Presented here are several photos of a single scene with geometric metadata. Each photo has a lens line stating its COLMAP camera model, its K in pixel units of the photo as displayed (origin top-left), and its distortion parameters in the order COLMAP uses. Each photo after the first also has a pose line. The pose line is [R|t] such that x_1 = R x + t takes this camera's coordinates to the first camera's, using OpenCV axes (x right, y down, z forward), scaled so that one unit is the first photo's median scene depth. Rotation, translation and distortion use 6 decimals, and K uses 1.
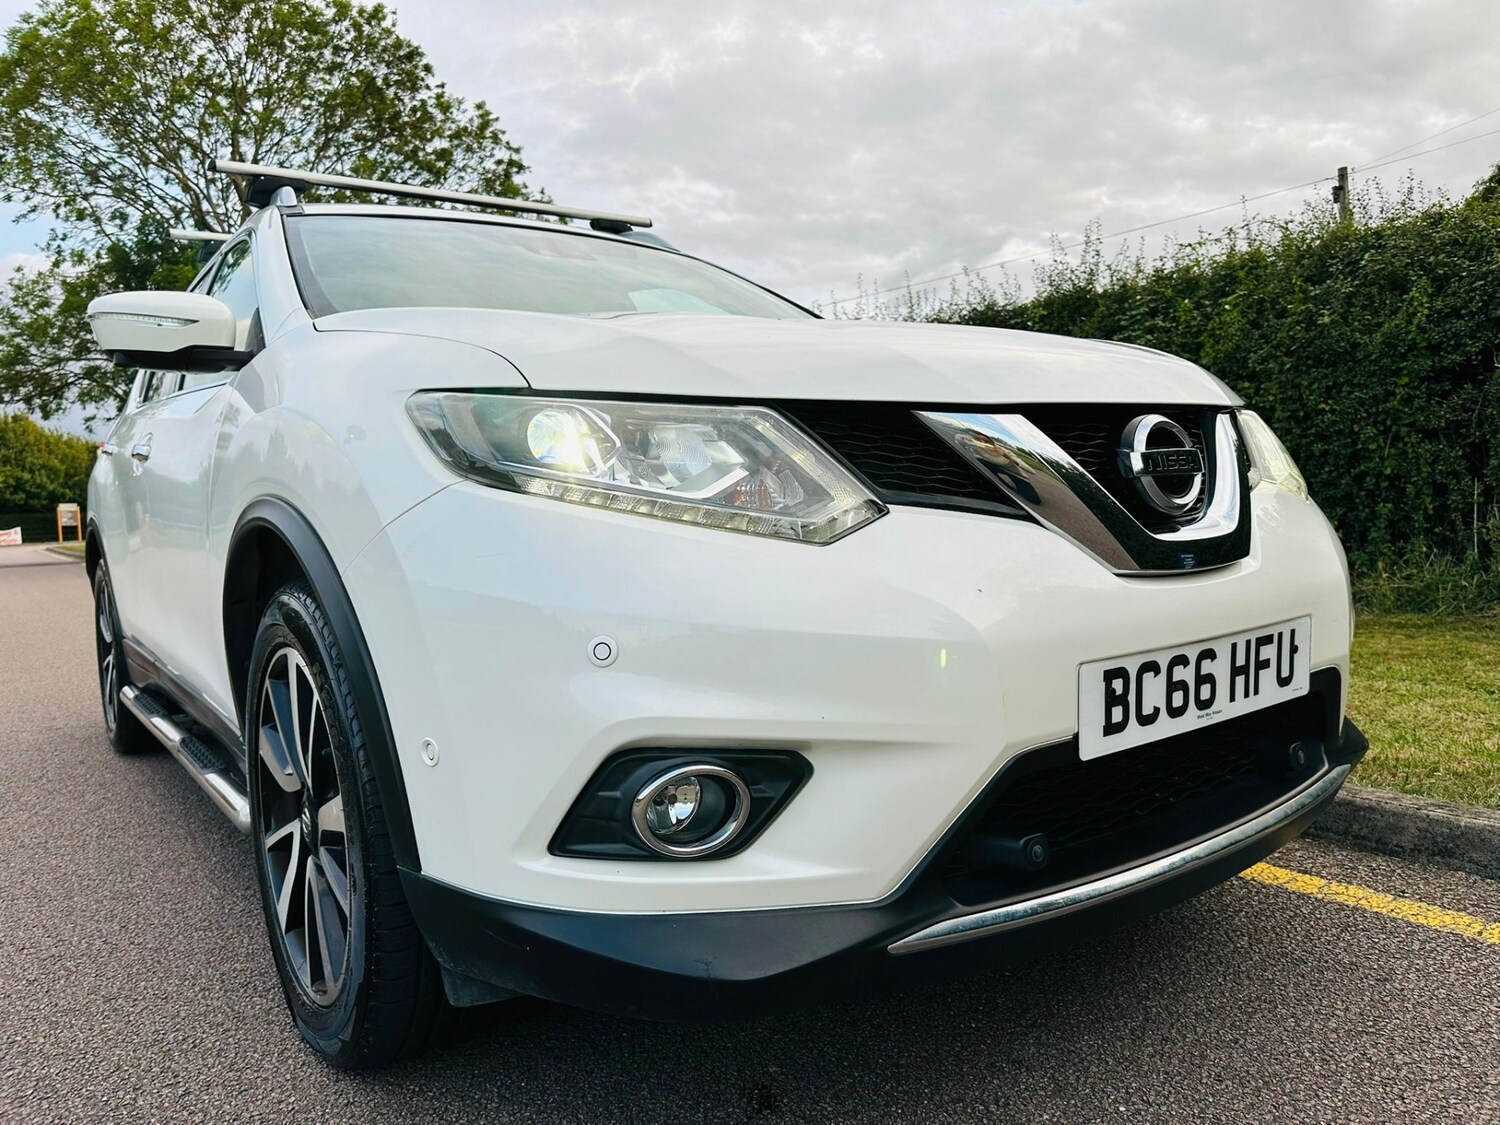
lens RADIAL K [[1078.2, 0, 760.9], [0, 1078.2, 562.4], [0, 0, 1]] dist [0.020873, -0.023652]
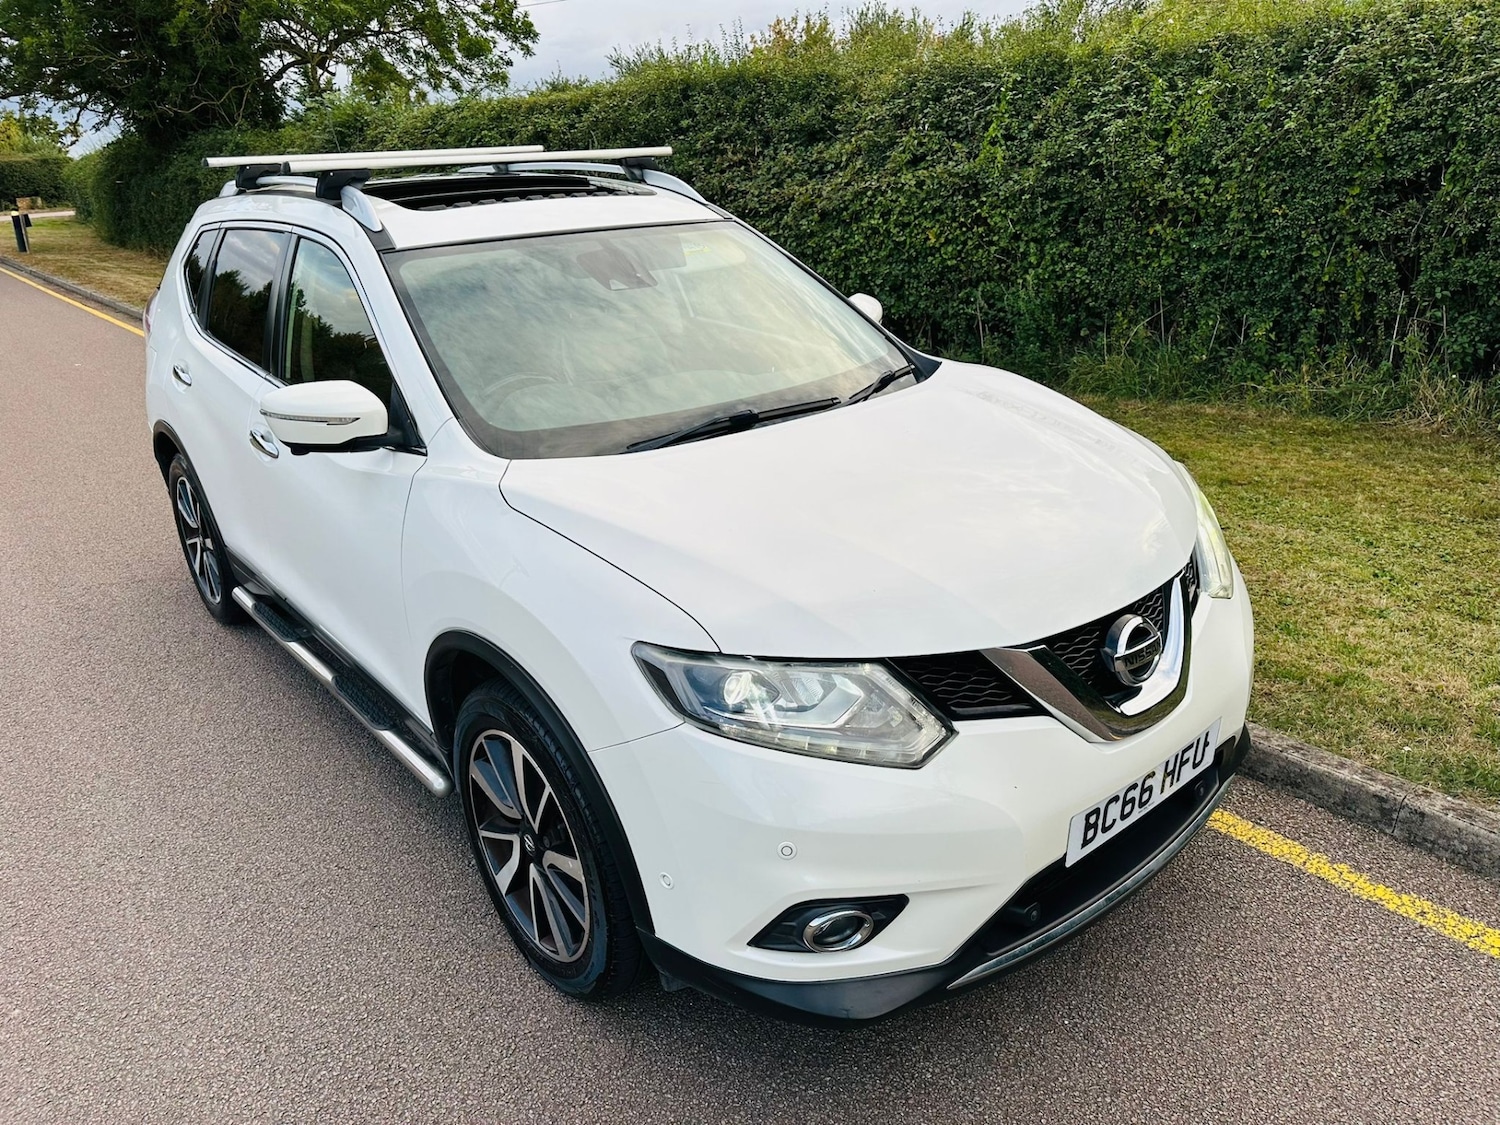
lens RADIAL K [[1083.4, 0, 743.4], [0, 1083.4, 561.7], [0, 0, 1]] dist [0.019134, -0.021040]
pose [[0.998632, -0.010368, 0.051241, -0.051984], [-0.005795, 0.952146, 0.305590, -0.146883], [-0.051957, -0.305469, 0.950783, -0.074348]]
